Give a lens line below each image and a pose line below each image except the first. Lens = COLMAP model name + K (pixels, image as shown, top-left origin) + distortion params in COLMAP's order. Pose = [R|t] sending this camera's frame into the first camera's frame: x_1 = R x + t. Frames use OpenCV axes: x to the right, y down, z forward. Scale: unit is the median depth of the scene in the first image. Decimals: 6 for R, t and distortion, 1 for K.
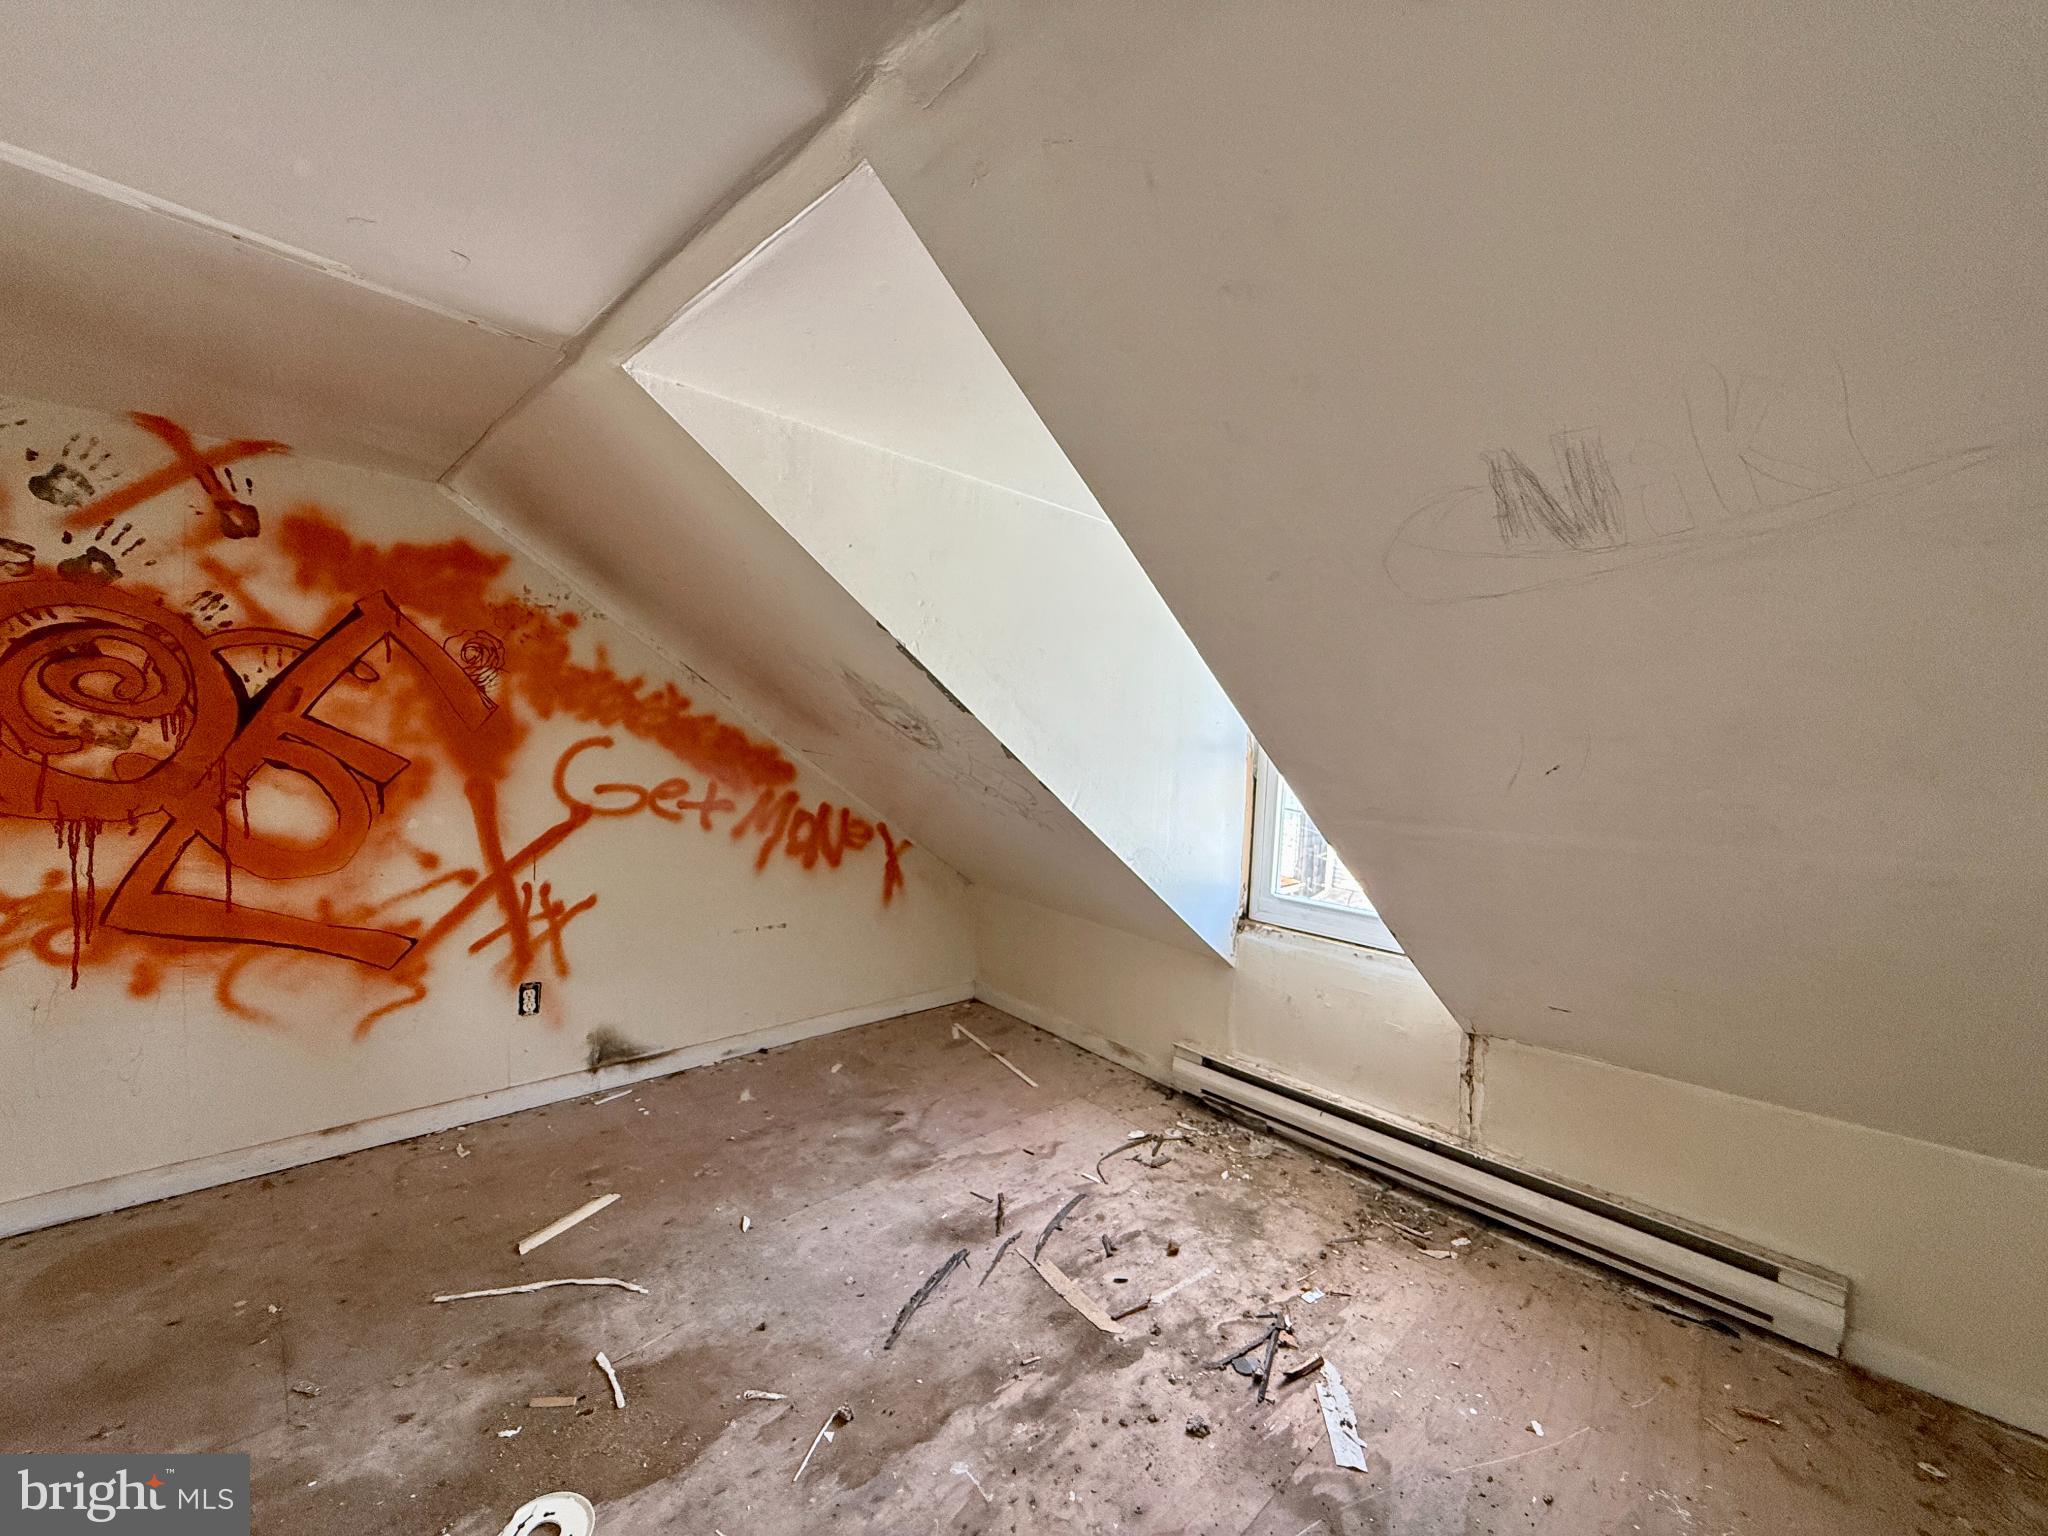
lens RADIAL K [[818.9, 0, 1013.5], [0, 818.9, 769.8], [0, 0, 1]] dist [-0.000362, 0.000157]
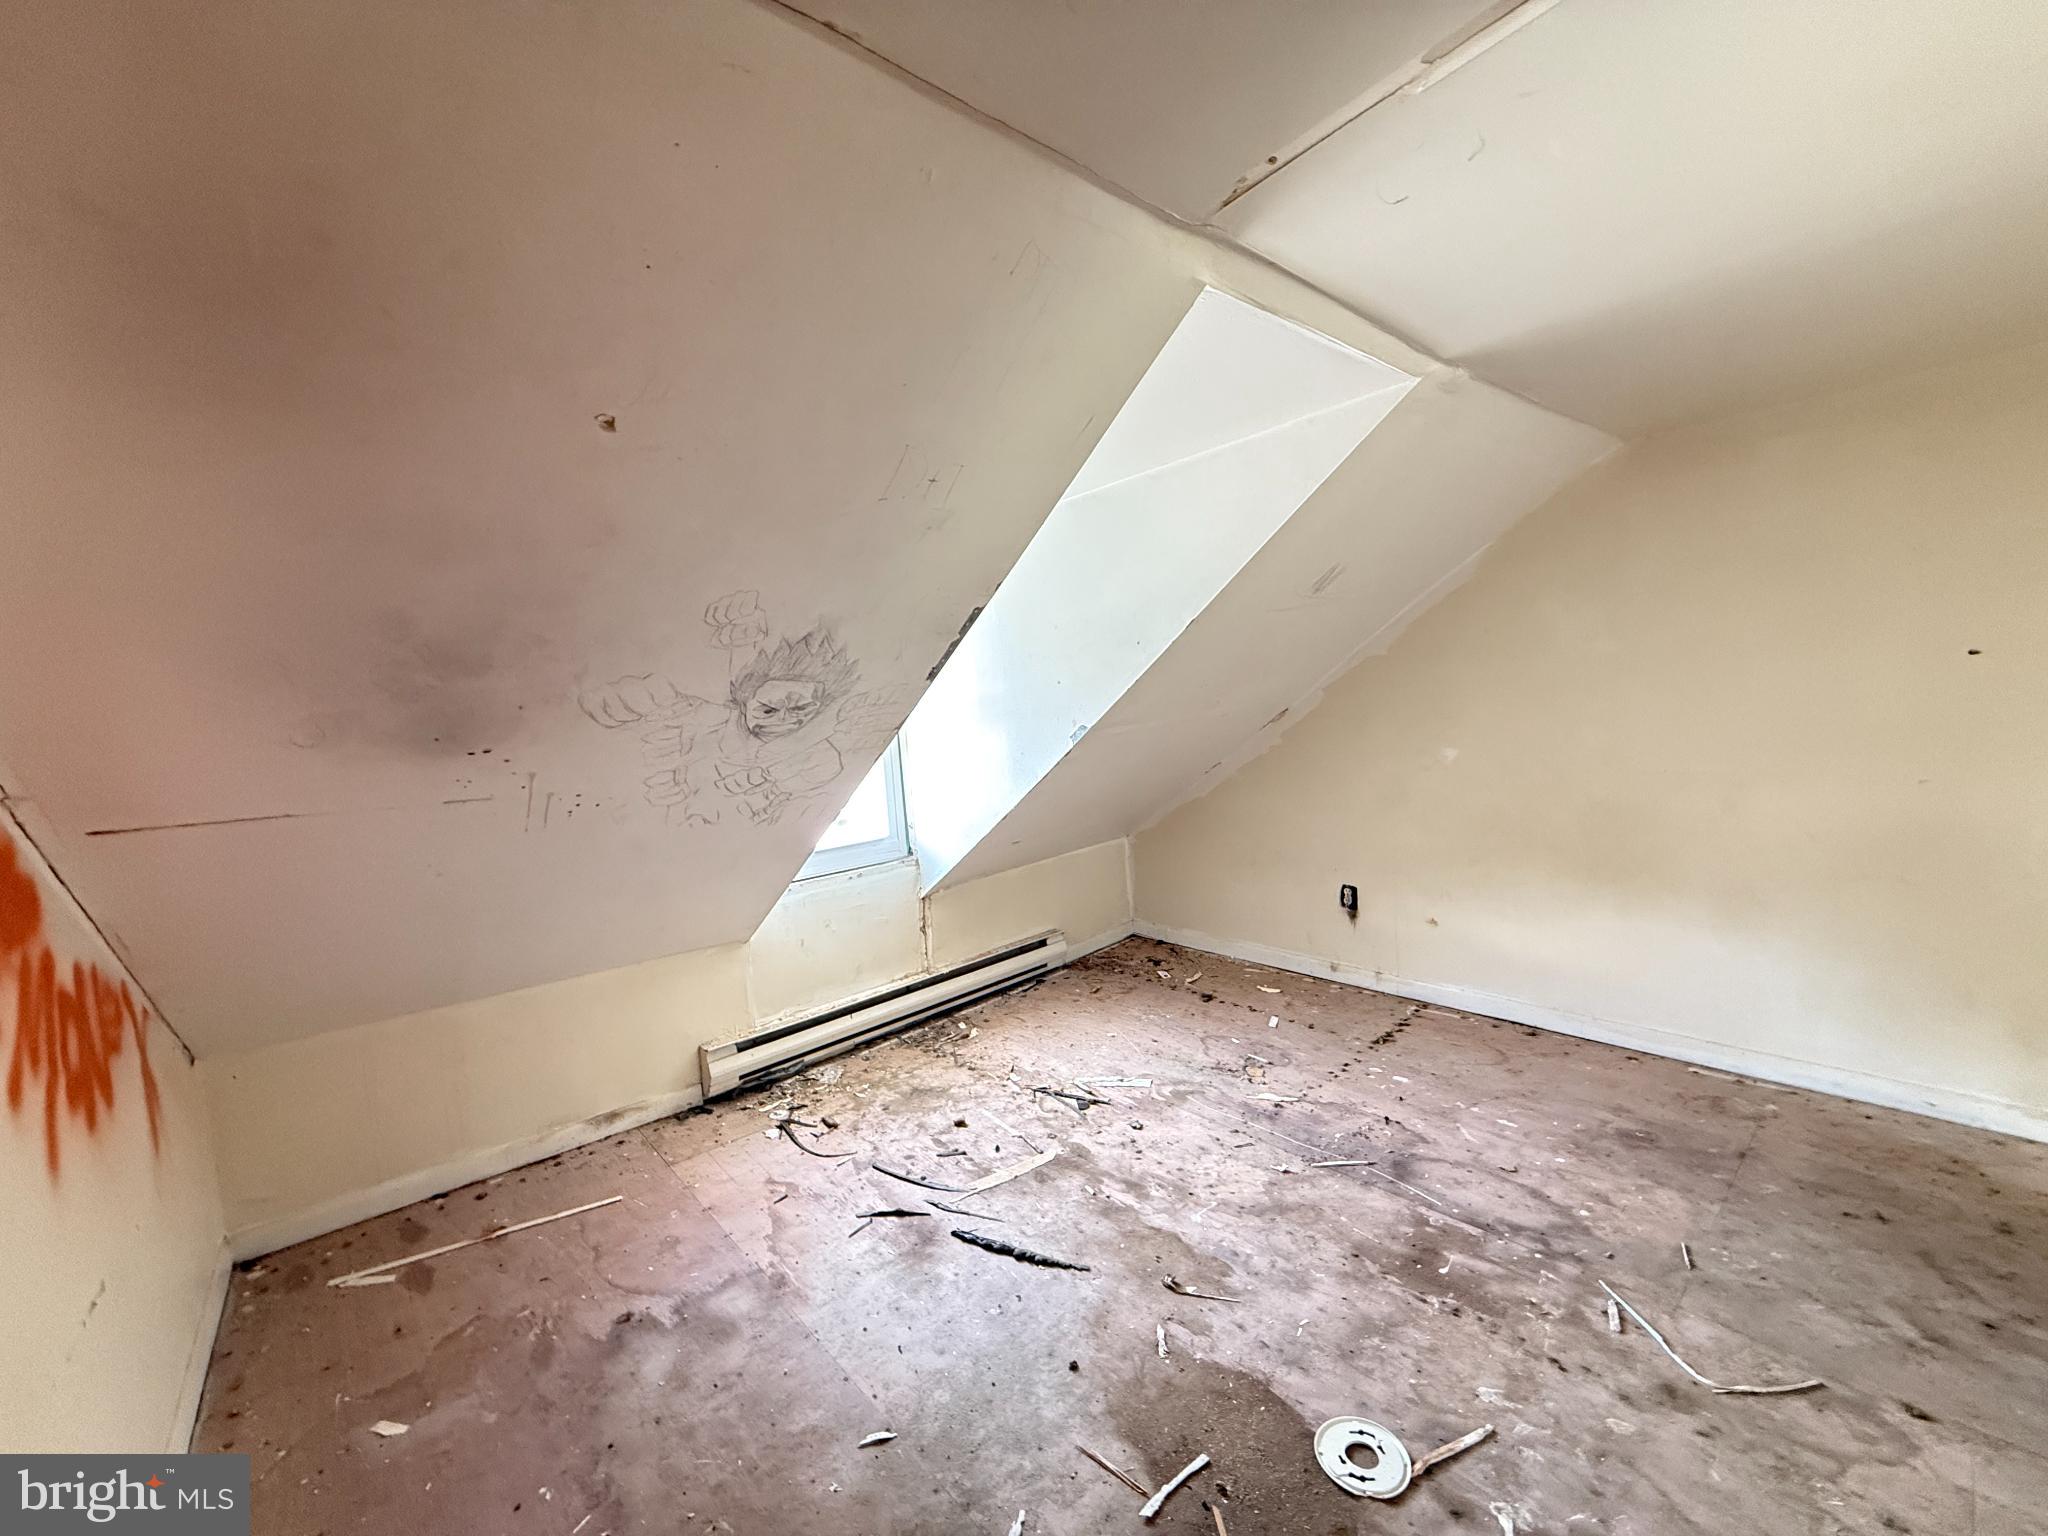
lens RADIAL K [[818.9, 0, 1015.7], [0, 818.9, 771.9], [0, 0, 1]] dist [-0.000362, 0.000157]
pose [[0.051387, -0.132789, 0.989811, -1.110390], [0.133164, 0.983182, 0.124986, -0.078359], [-0.989761, 0.125384, 0.068205, 0.921337]]
